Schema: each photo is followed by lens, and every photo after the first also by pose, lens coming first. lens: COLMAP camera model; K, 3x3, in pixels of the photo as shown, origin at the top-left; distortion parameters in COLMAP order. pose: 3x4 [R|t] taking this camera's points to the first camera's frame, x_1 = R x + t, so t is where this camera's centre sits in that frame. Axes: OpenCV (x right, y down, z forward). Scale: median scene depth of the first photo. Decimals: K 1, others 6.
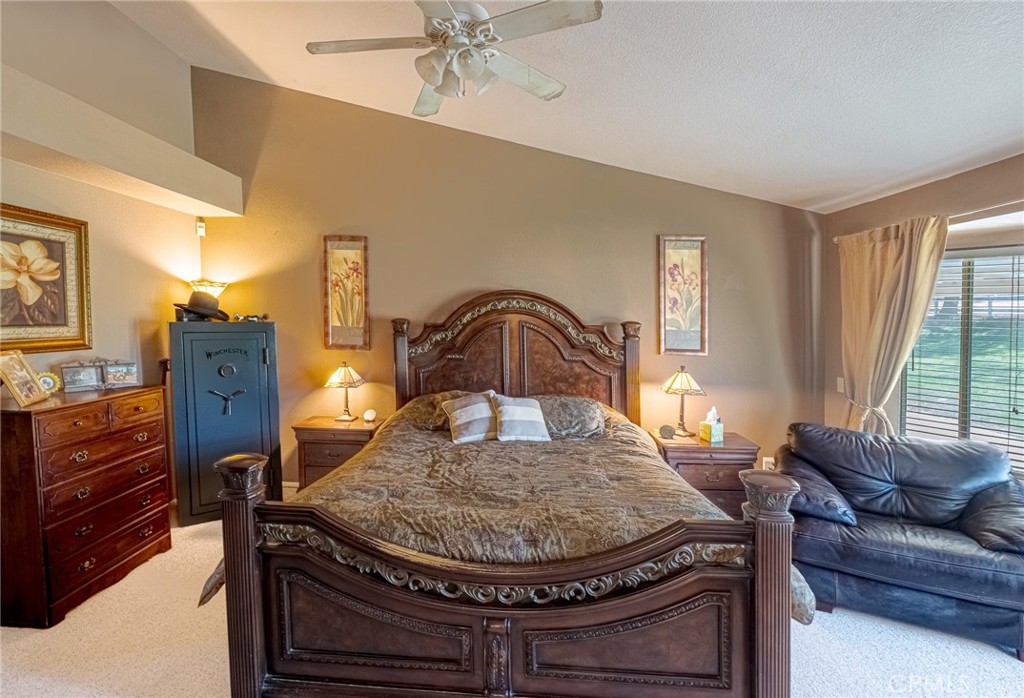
lens RADIAL K [[498.7, 0, 512.5], [0, 498.7, 344.2], [0, 0, 1]] dist [-0.003416, -0.000310]
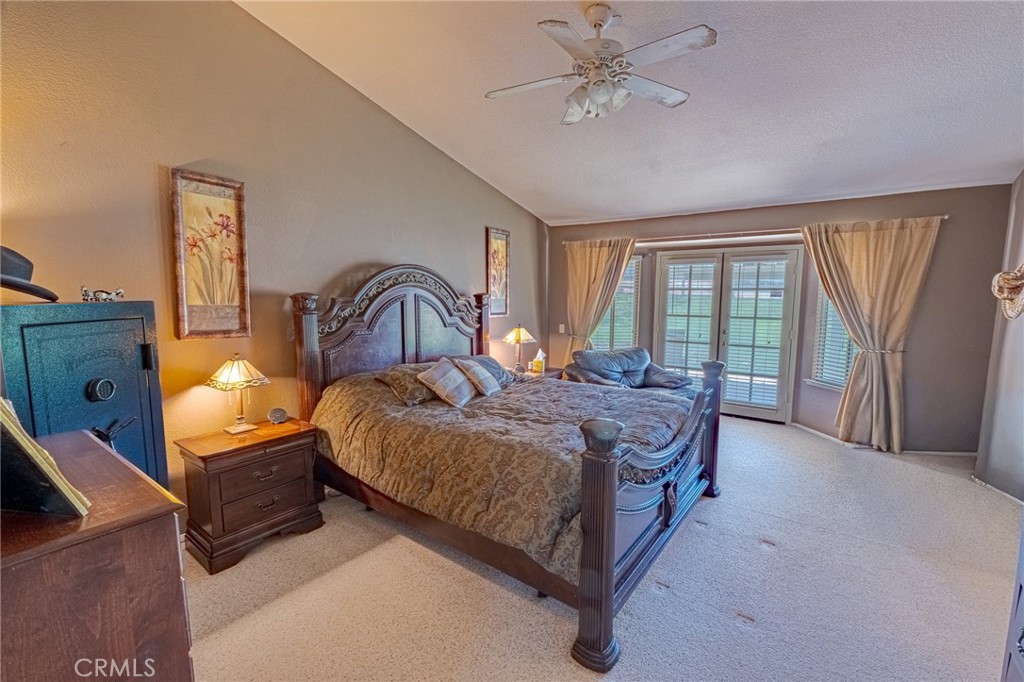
lens RADIAL K [[442.5, 0, 511.2], [0, 442.5, 340.2], [0, 0, 1]] dist [-0.000505, -0.000057]
pose [[0.532864, -0.101404, 0.840103, -0.655538], [0.054795, 0.994845, 0.085326, -0.016479], [-0.844425, 0.000567, 0.535673, 0.305989]]
